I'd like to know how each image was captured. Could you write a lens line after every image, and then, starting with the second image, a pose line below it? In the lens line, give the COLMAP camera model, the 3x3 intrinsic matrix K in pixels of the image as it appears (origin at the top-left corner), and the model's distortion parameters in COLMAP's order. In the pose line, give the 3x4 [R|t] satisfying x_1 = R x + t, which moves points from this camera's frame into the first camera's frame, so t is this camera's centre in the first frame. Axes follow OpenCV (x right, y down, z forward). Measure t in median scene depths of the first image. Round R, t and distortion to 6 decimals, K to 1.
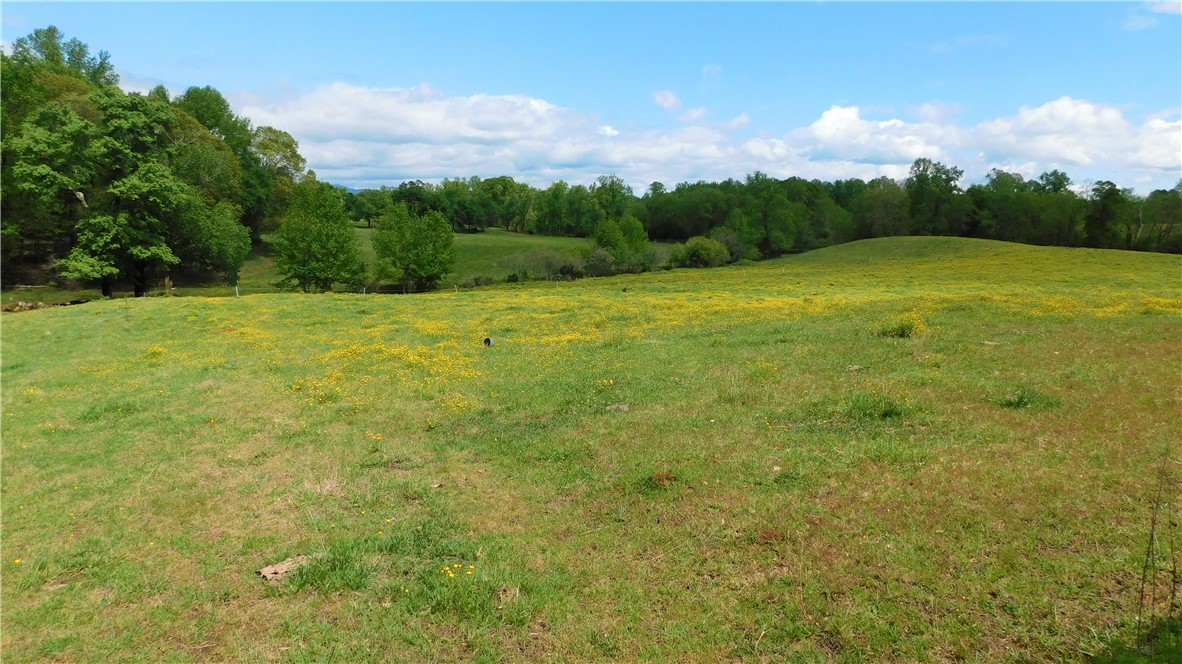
lens RADIAL K [[776.9, 0, 591.0], [0, 776.9, 332.0], [0, 0, 1]] dist [-0.083557, 0.051435]
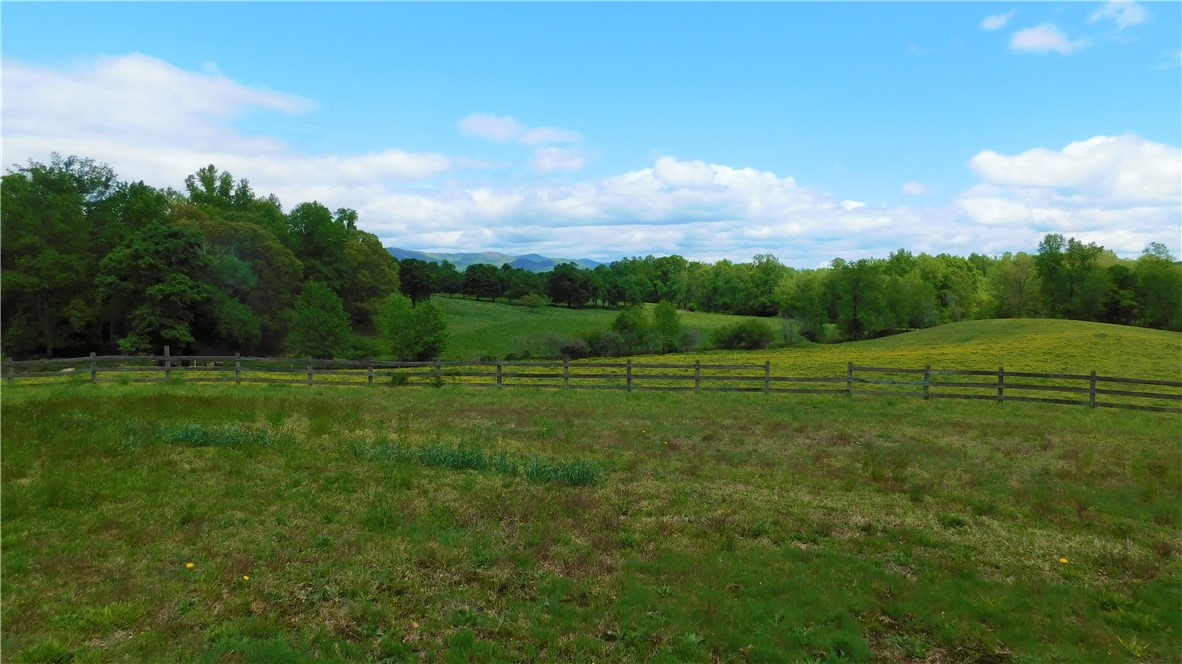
lens RADIAL K [[776.9, 0, 591.0], [0, 776.9, 332.0], [0, 0, 1]] dist [-0.083557, 0.051435]
pose [[0.949063, 0.014624, -0.314748, 0.197300], [-0.043365, 0.995479, -0.084506, -0.006632], [0.312089, 0.093850, 0.945406, -0.037925]]
